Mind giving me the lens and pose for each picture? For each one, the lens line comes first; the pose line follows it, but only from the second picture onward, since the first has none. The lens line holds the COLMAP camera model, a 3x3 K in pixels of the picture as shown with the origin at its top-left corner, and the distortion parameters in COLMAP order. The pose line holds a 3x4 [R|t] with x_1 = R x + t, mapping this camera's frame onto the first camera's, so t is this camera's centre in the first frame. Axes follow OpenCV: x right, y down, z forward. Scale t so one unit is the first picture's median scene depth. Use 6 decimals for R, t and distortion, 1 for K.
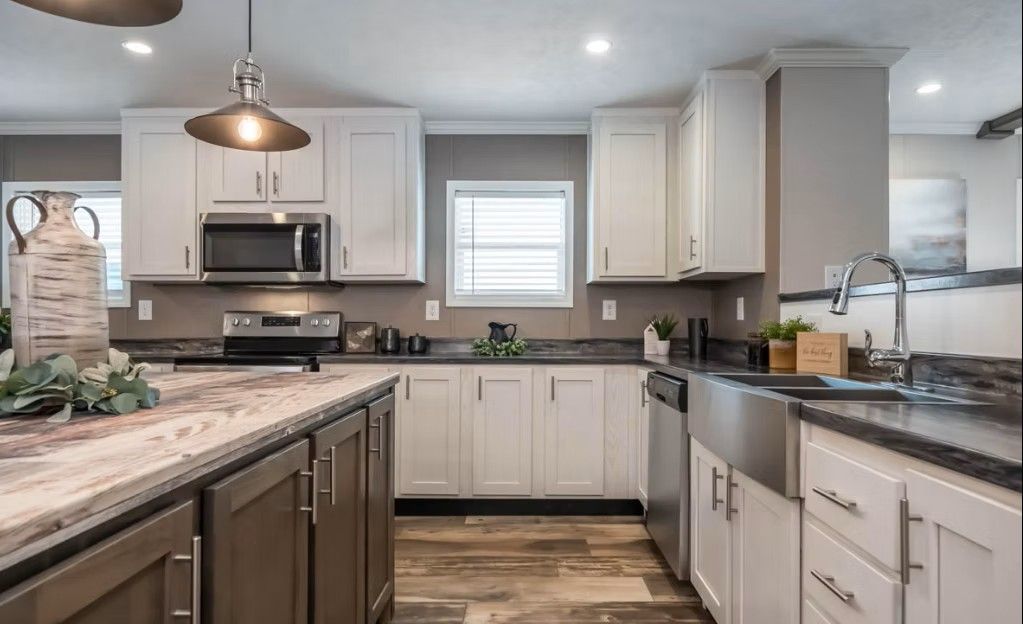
lens RADIAL K [[583.0, 0, 515.2], [0, 583.0, 327.7], [0, 0, 1]] dist [-0.002567, -0.000325]
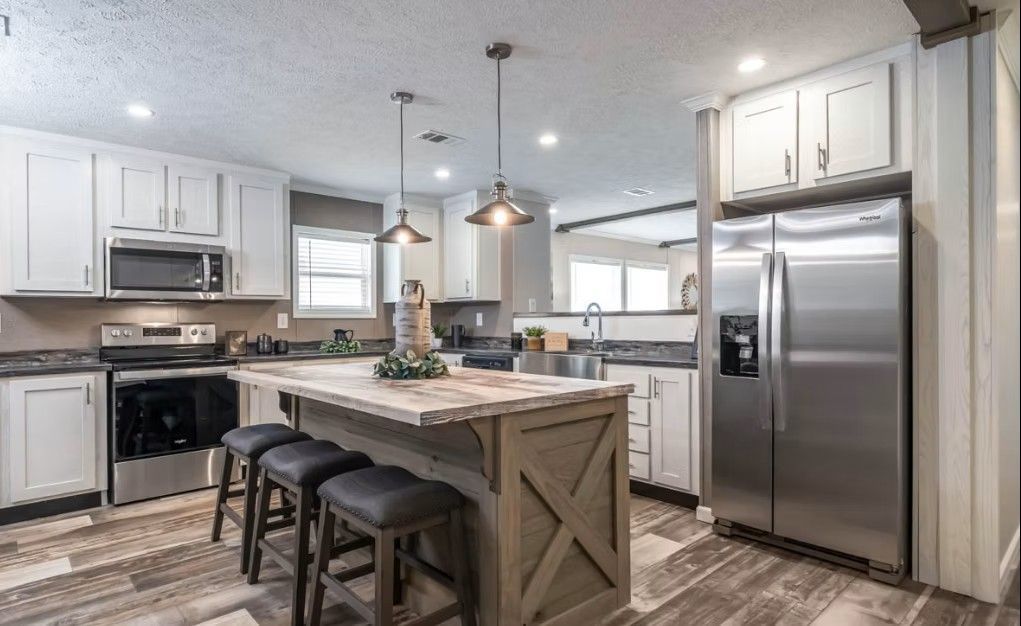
lens RADIAL K [[539.9, 0, 483.9], [0, 539.9, 319.9], [0, 0, 1]] dist [0.000173, 0.000161]
pose [[0.756338, -0.007305, 0.654141, -0.651068], [0.013793, 0.999893, -0.004781, -0.021457], [-0.654036, 0.012638, 0.756358, -0.250633]]
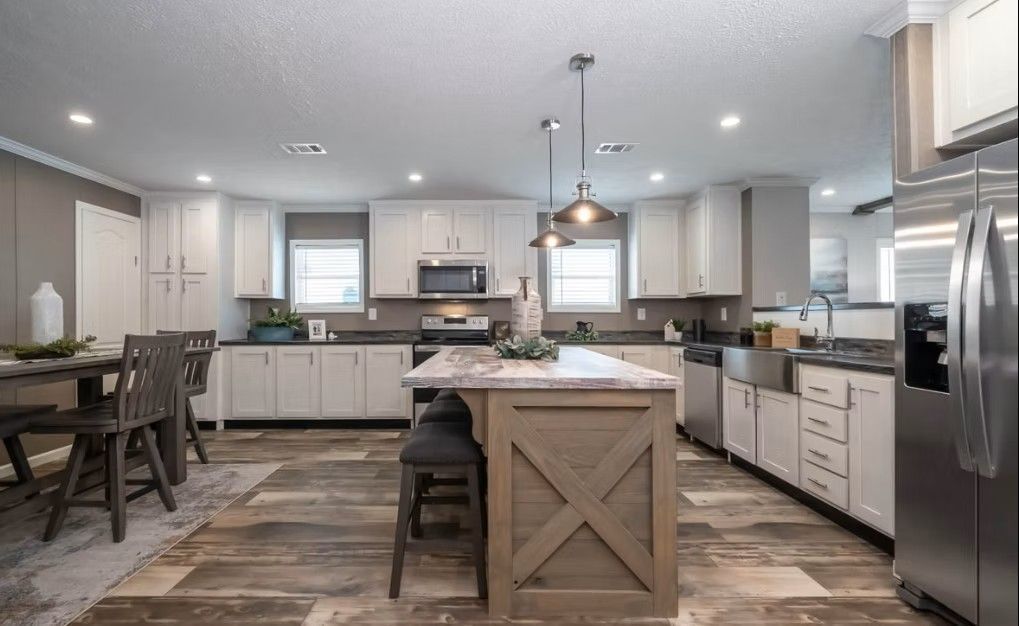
lens RADIAL K [[451.6, 0, 487.7], [0, 451.6, 315.2], [0, 0, 1]] dist [-0.000067, 0.000095]
pose [[0.999980, 0.000300, 0.006379, -0.328579], [-0.000208, 0.999896, -0.014407, -0.008328], [-0.006383, 0.014405, 0.999876, -0.361971]]
